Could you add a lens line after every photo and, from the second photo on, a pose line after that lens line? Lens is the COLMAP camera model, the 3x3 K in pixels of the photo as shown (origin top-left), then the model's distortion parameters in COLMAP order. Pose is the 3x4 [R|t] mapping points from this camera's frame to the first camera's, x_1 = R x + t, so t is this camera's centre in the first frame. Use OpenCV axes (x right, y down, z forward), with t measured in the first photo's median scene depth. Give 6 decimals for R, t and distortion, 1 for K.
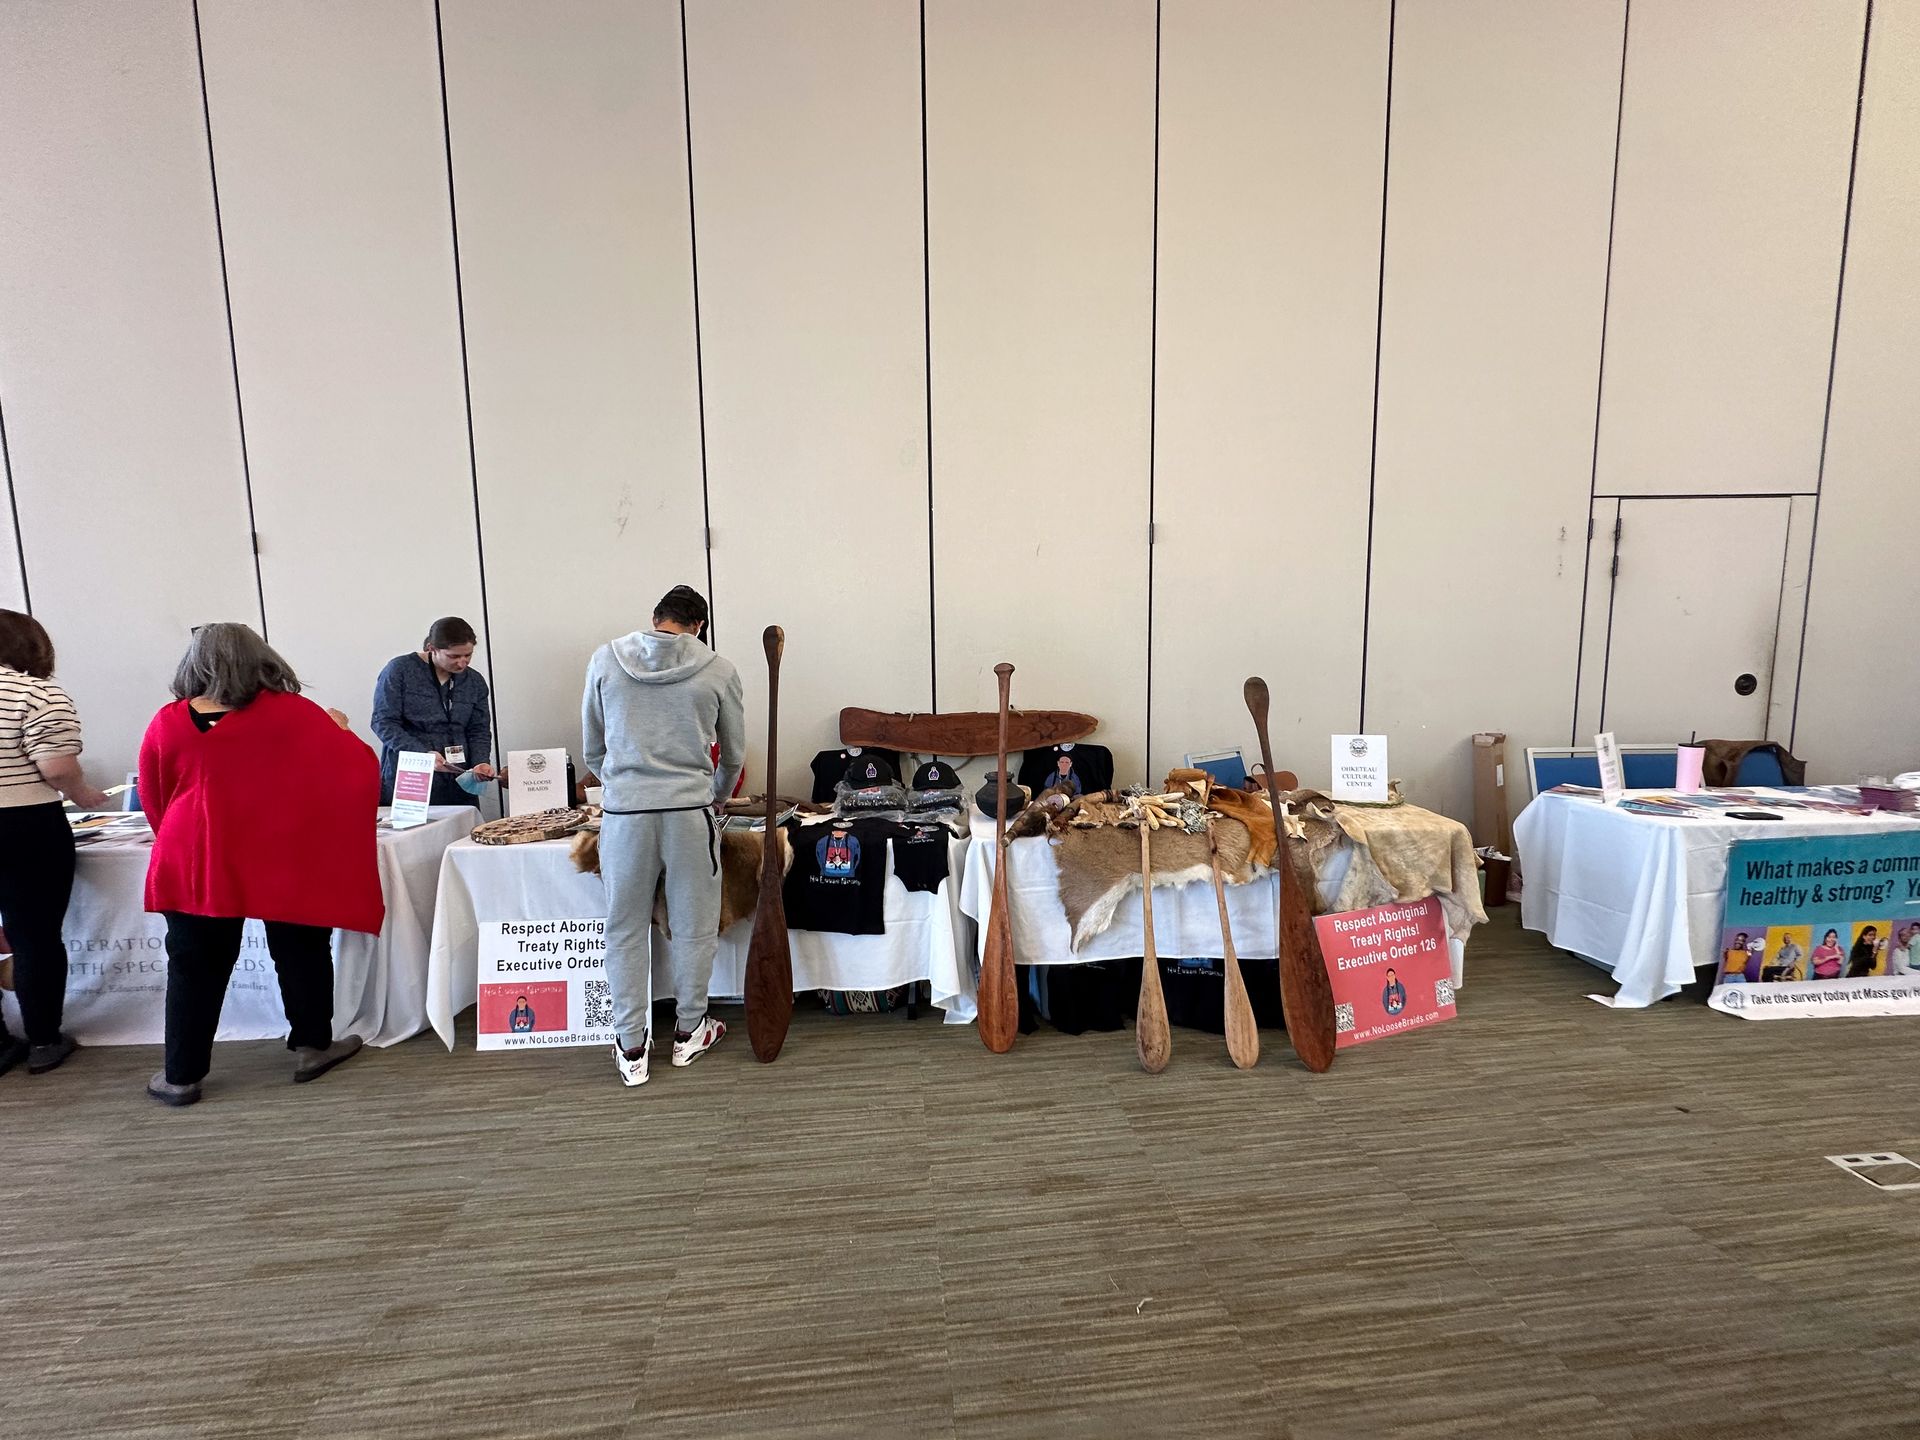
lens RADIAL K [[776.1, 0, 964.6], [0, 776.1, 710.6], [0, 0, 1]] dist [-0.000510, -0.000189]
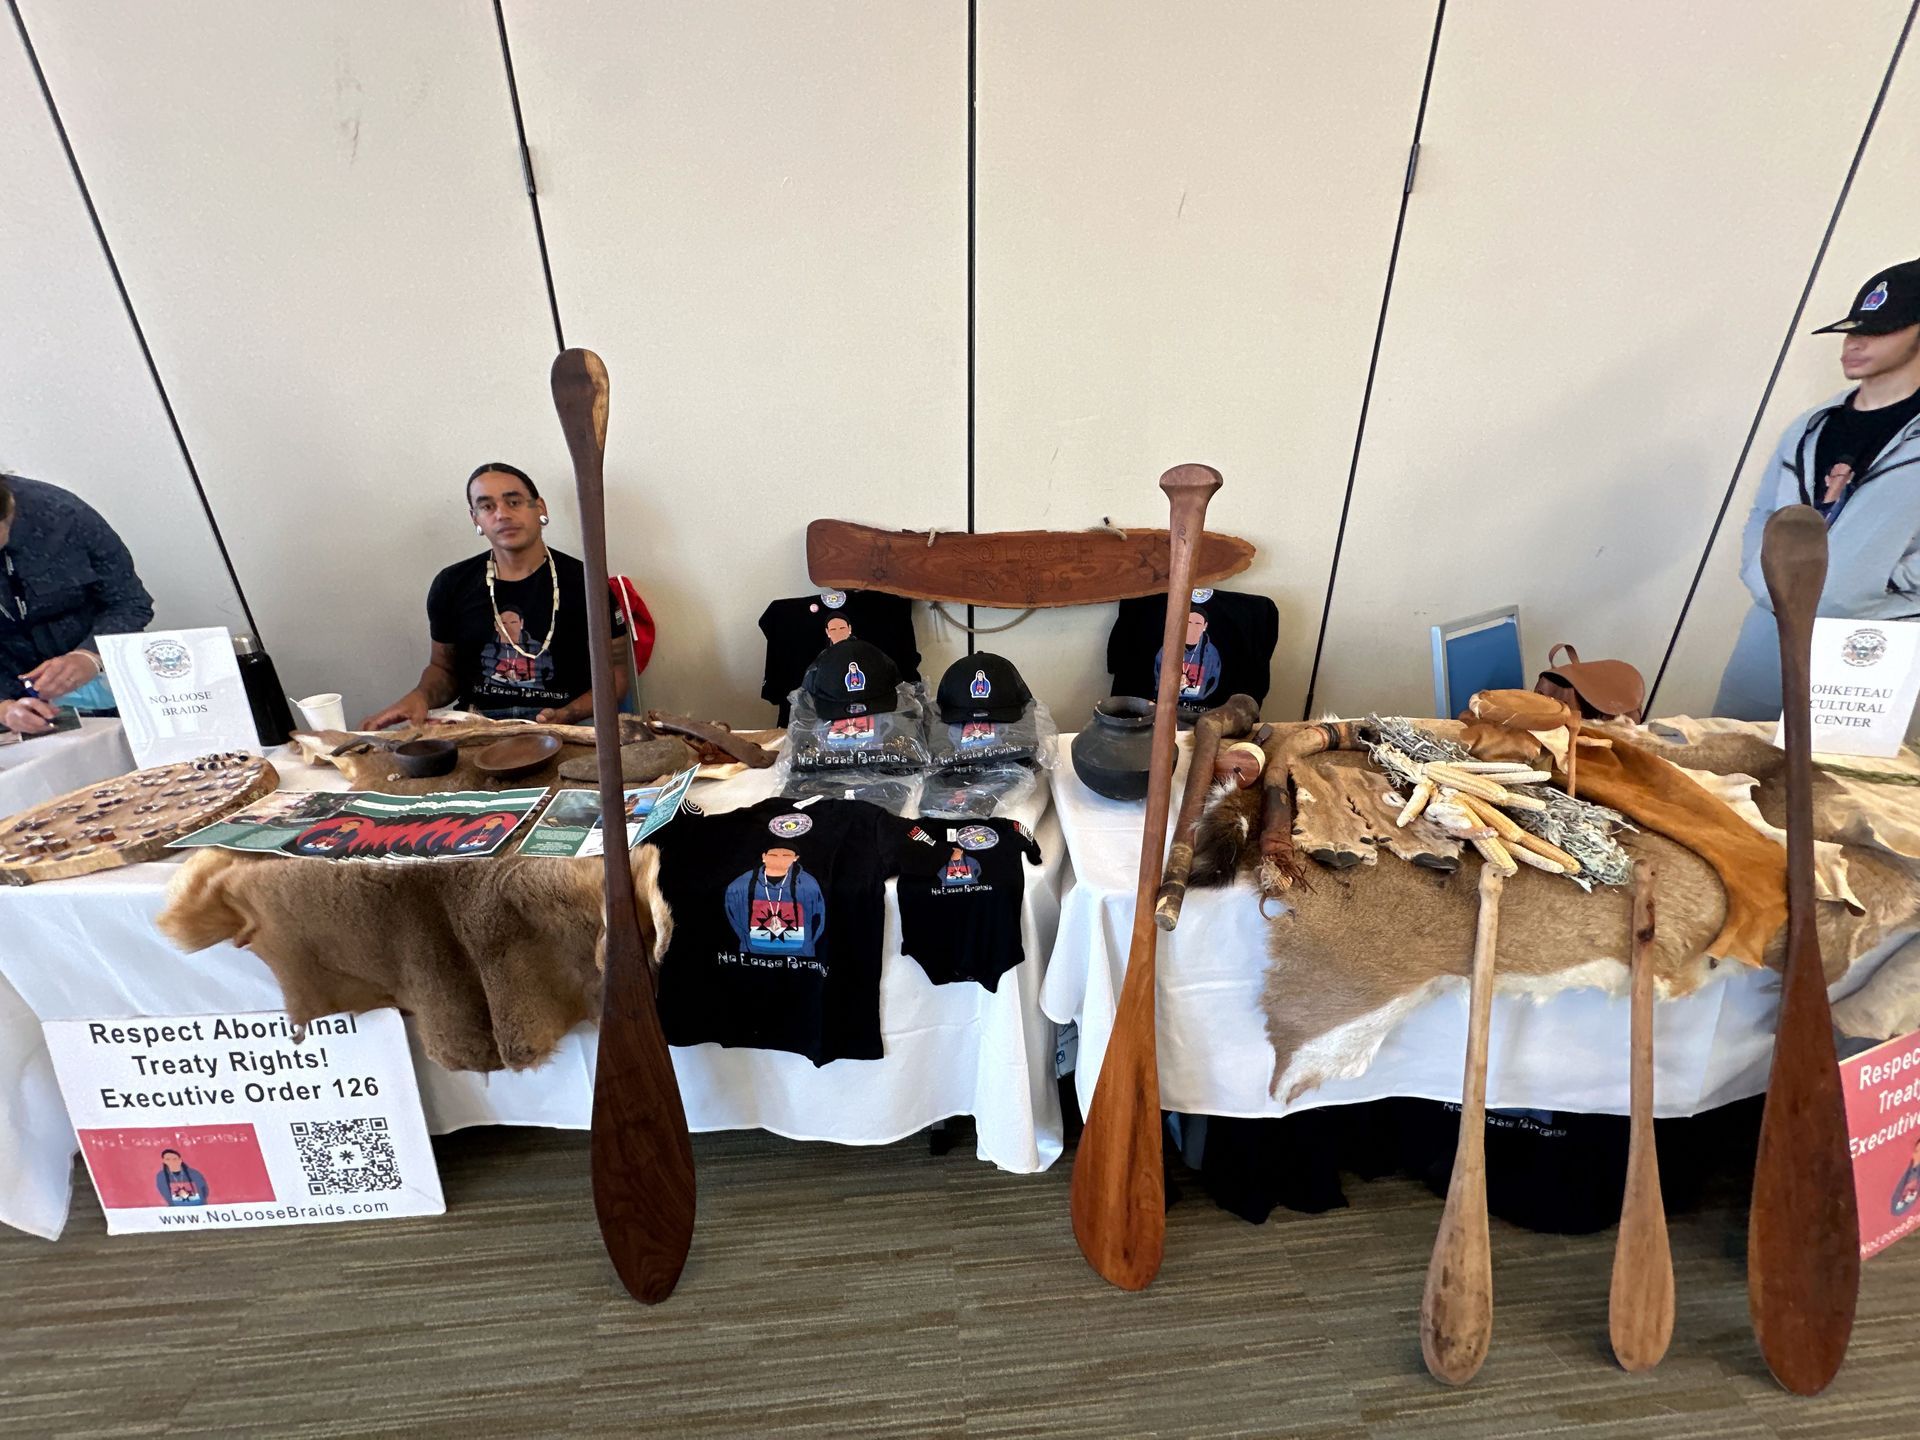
lens RADIAL K [[776.1, 0, 964.4], [0, 776.1, 724.6], [0, 0, 1]] dist [-0.000510, -0.000189]
pose [[0.999779, 0.016811, -0.012601, -0.051602], [-0.012082, 0.950741, 0.309750, -0.057662], [0.017188, -0.309529, 0.950735, 0.619989]]
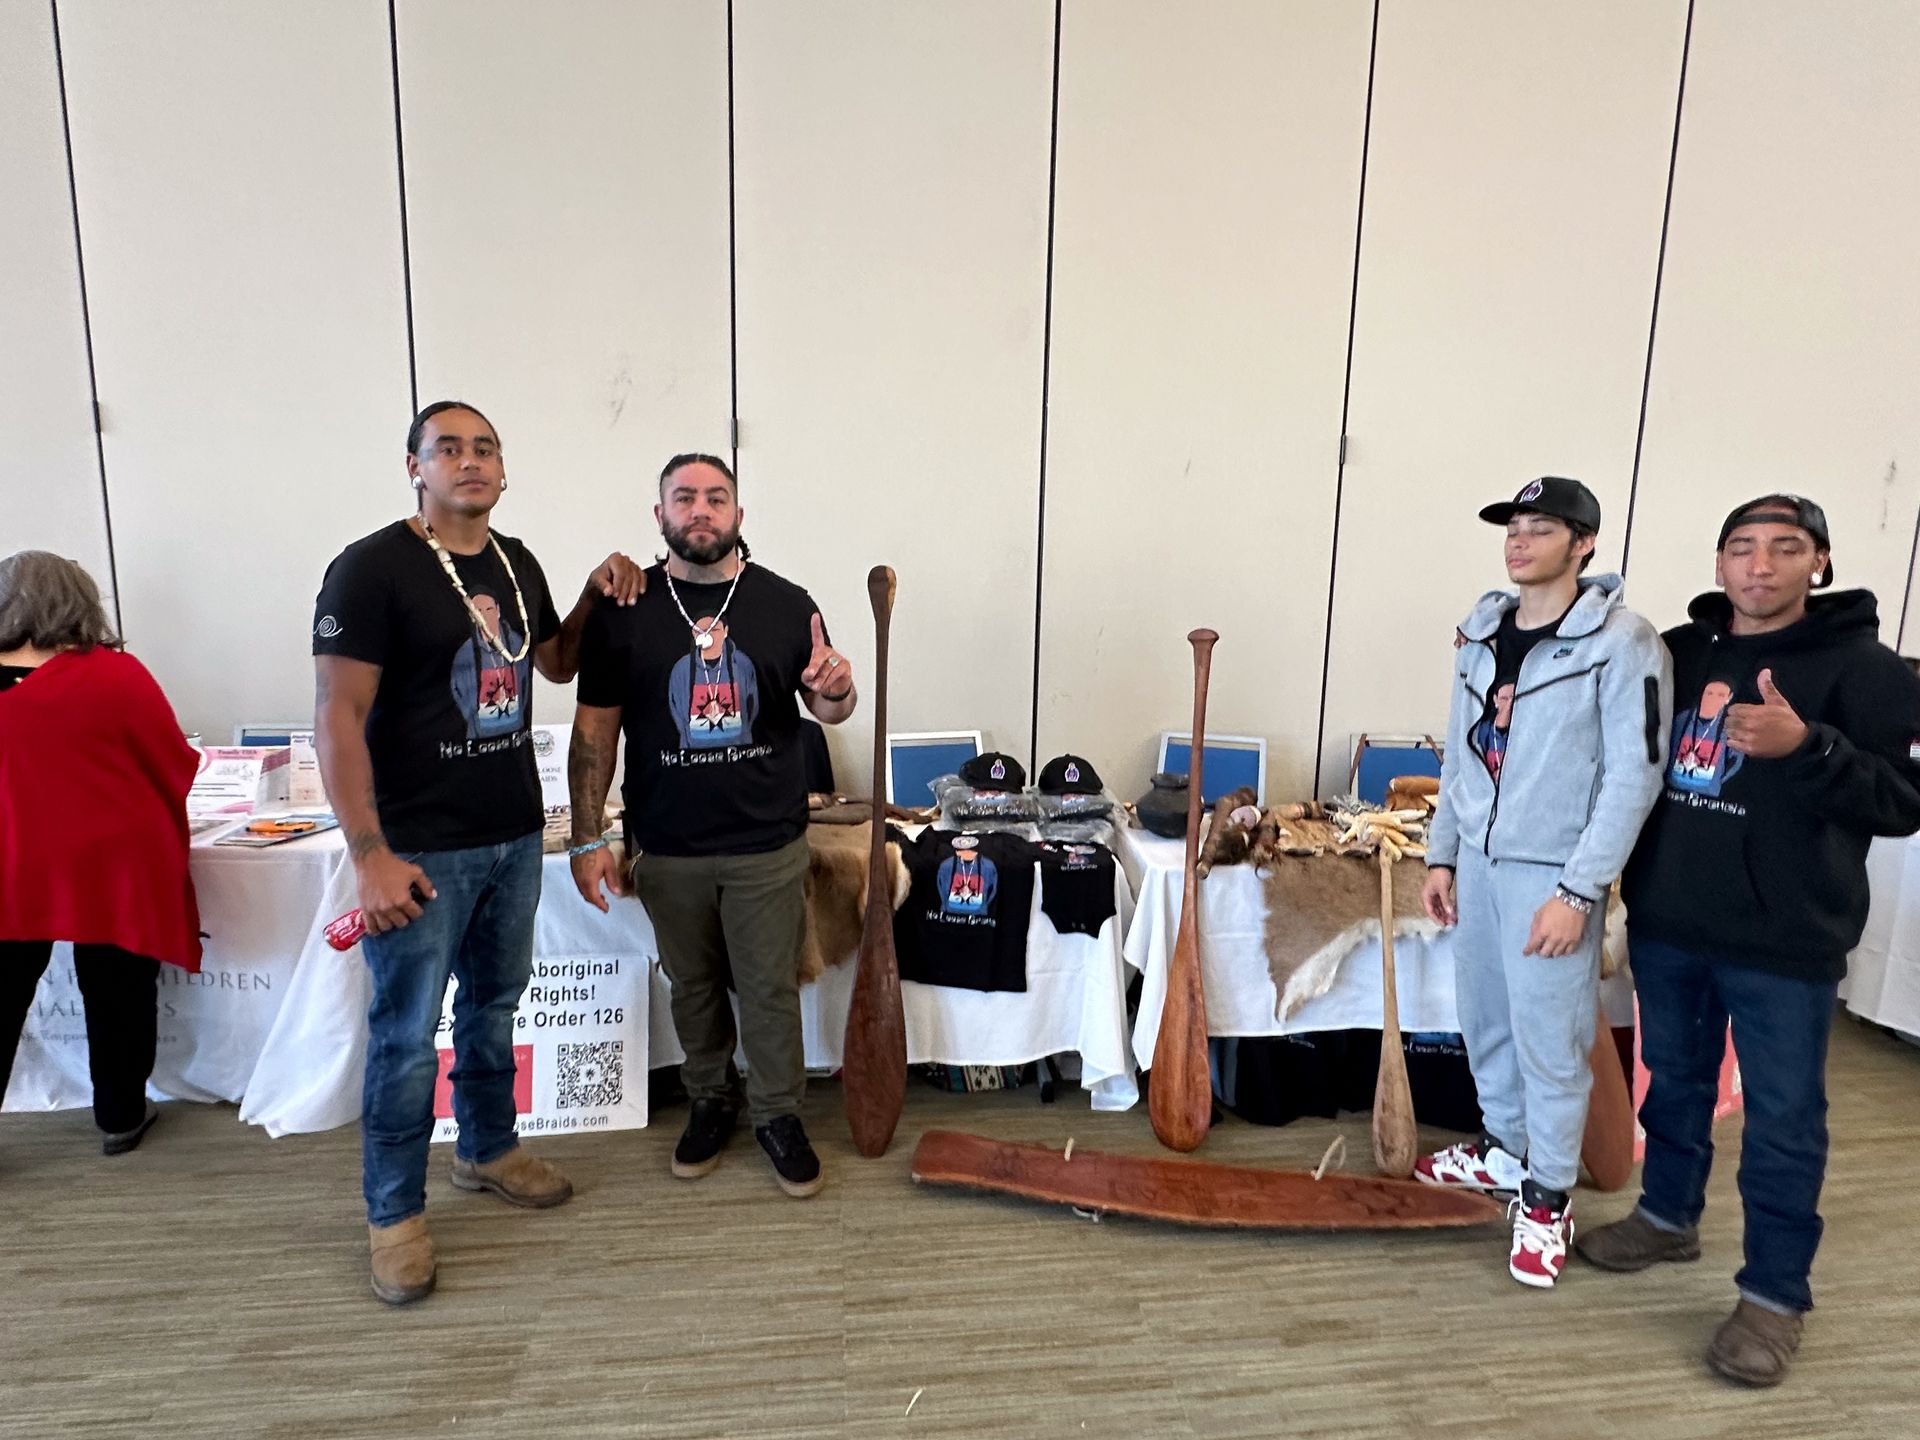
lens RADIAL K [[1050.6, 0, 965.4], [0, 1050.6, 720.2], [0, 0, 1]] dist [0.001659, -0.001726]
pose [[0.999239, 0.031807, 0.022597, -0.195290], [-0.032834, 0.998372, 0.046640, -0.014087], [-0.021077, -0.047347, 0.998656, 0.012654]]
